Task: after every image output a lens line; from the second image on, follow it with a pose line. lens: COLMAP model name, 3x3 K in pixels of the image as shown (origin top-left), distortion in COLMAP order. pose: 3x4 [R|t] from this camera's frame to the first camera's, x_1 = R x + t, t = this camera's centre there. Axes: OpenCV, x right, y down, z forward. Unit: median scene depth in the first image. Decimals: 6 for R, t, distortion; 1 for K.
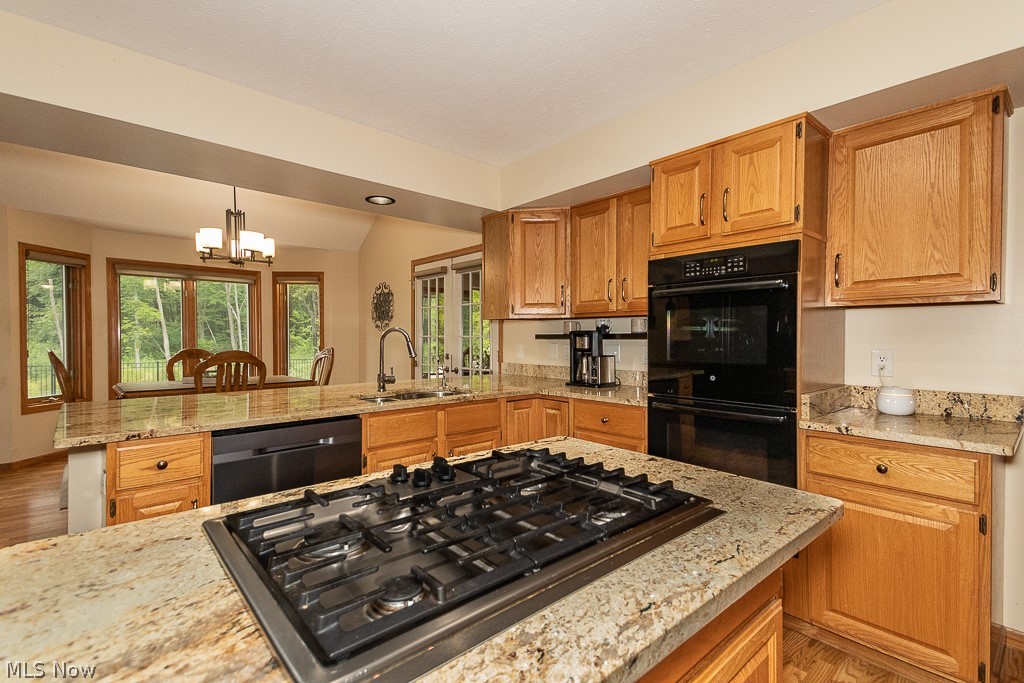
lens RADIAL K [[467.2, 0, 507.6], [0, 467.2, 340.4], [0, 0, 1]] dist [0.043223, -0.004870]
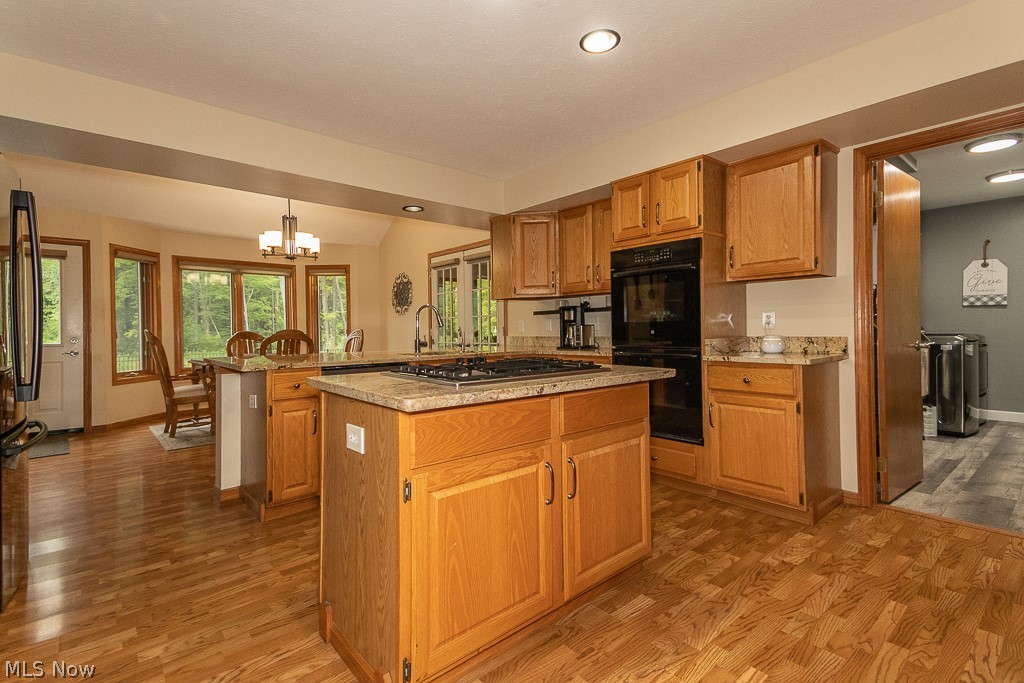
lens RADIAL K [[467.2, 0, 507.5], [0, 467.2, 335.6], [0, 0, 1]] dist [0.043223, -0.004870]
pose [[0.999863, -0.014742, -0.007481, -0.002051], [0.014810, 0.999849, 0.009102, 0.047230], [0.007346, -0.009211, 0.999931, -0.301640]]
